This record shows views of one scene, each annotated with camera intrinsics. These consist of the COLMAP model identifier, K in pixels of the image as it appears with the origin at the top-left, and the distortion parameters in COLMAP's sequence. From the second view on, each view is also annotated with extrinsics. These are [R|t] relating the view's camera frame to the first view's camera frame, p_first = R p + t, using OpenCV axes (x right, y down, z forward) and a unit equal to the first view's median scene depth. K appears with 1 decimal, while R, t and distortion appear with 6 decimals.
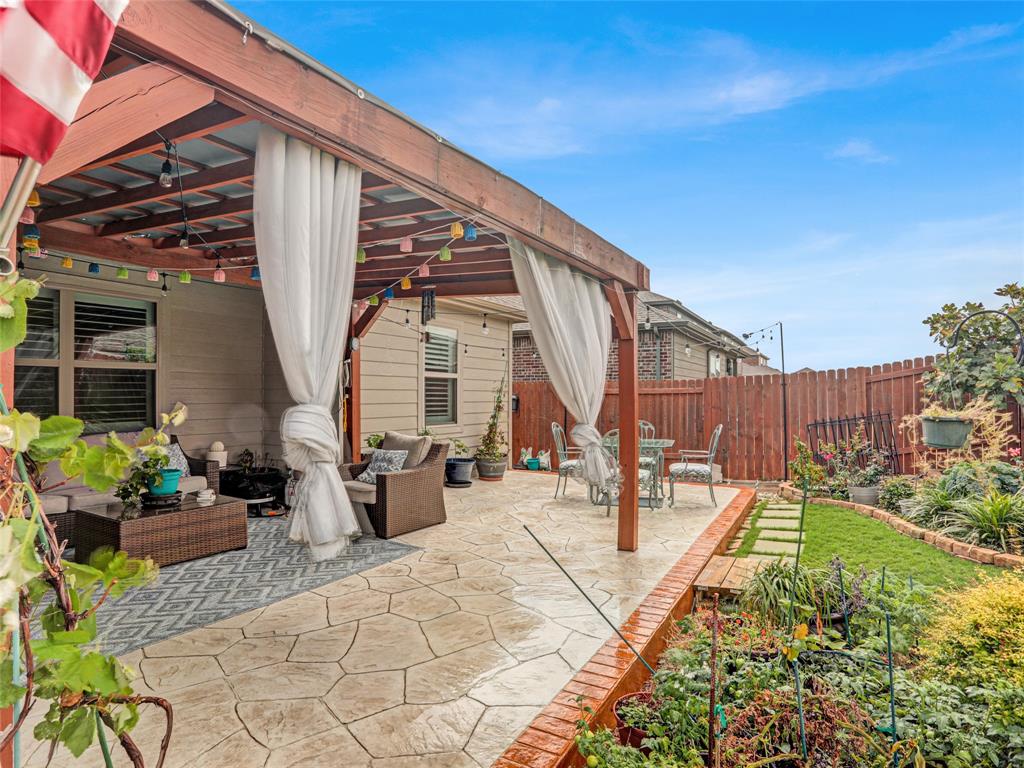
lens RADIAL K [[567.0, 0, 512.0], [0, 567.0, 384.0], [0, 0, 1]] dist [-0.002896, -0.000329]
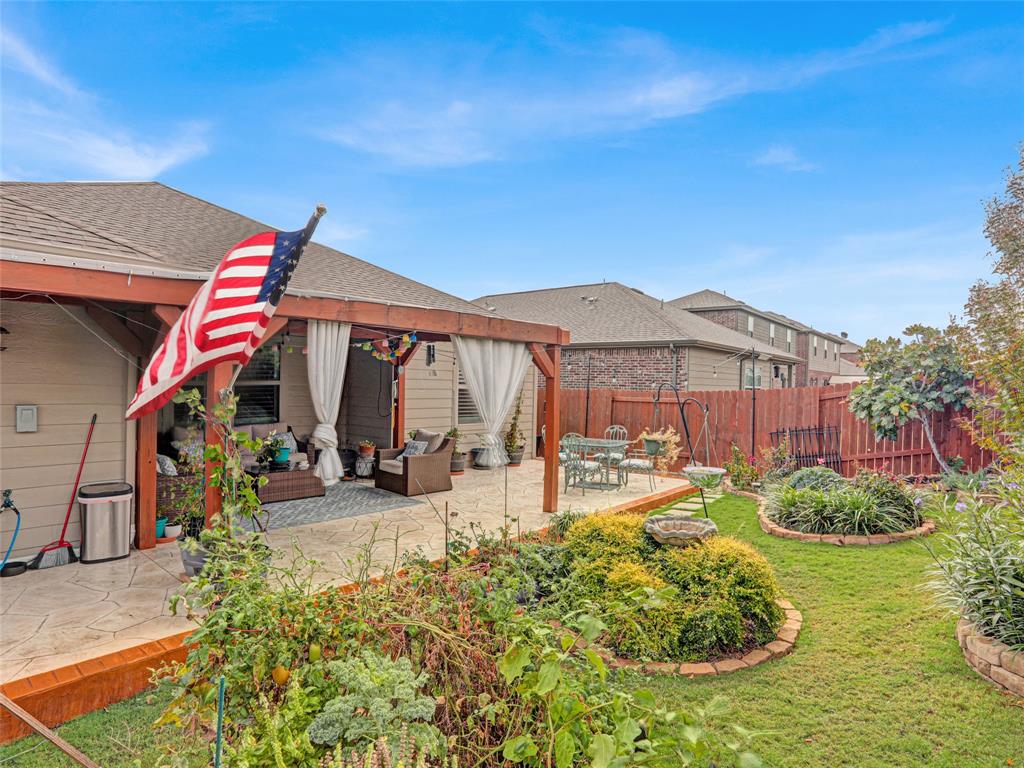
lens RADIAL K [[567.0, 0, 512.0], [0, 567.0, 384.0], [0, 0, 1]] dist [-0.002896, -0.000329]
pose [[0.982028, 0.019940, -0.187680, 0.327030], [-0.016793, 0.999691, 0.018341, -0.071628], [0.187988, -0.014859, 0.982059, -0.463456]]
